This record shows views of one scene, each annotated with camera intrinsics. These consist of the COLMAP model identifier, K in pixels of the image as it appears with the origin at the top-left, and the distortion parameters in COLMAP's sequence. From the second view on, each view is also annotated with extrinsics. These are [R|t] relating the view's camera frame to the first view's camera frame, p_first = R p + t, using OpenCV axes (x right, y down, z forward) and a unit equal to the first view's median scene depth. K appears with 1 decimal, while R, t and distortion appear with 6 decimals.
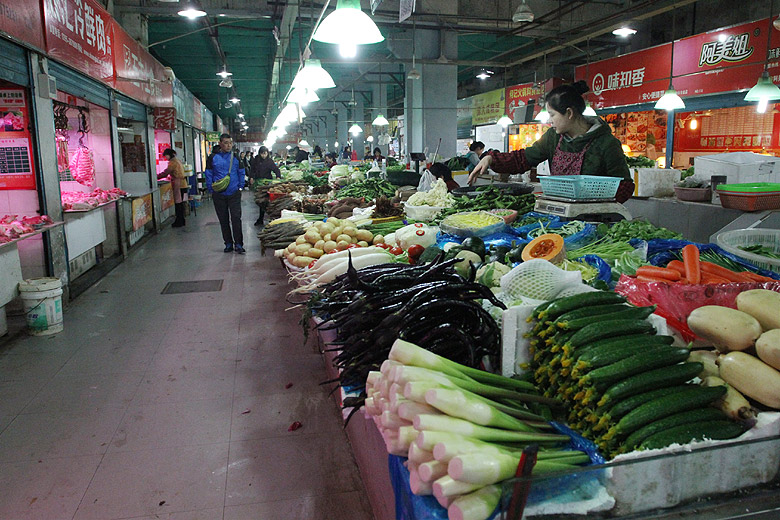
lens RADIAL K [[615.7, 0, 391.1], [0, 615.7, 260.3], [0, 0, 1]] dist [-0.052333, 0.001054]
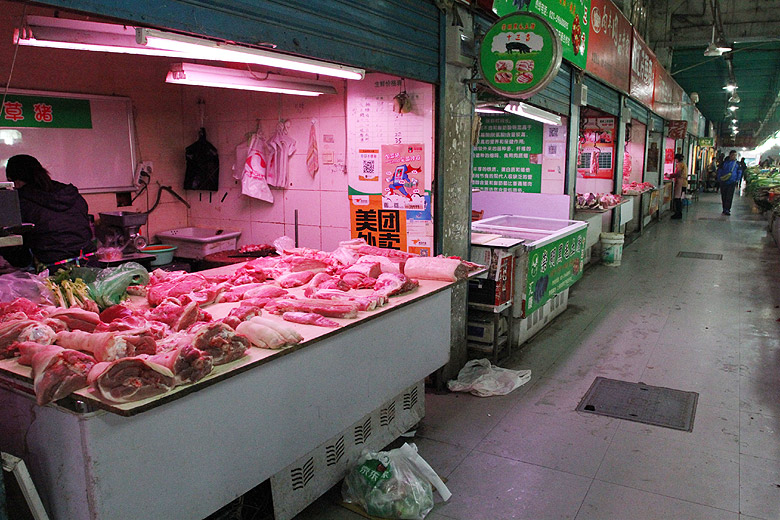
lens RADIAL K [[615.7, 0, 391.6], [0, 615.7, 262.4], [0, 0, 1]] dist [-0.052333, 0.001054]
pose [[0.746694, 0.127732, -0.652789, 0.044035], [-0.127325, 0.990689, 0.048208, 0.064861], [0.652868, 0.047120, 0.756004, -0.394603]]
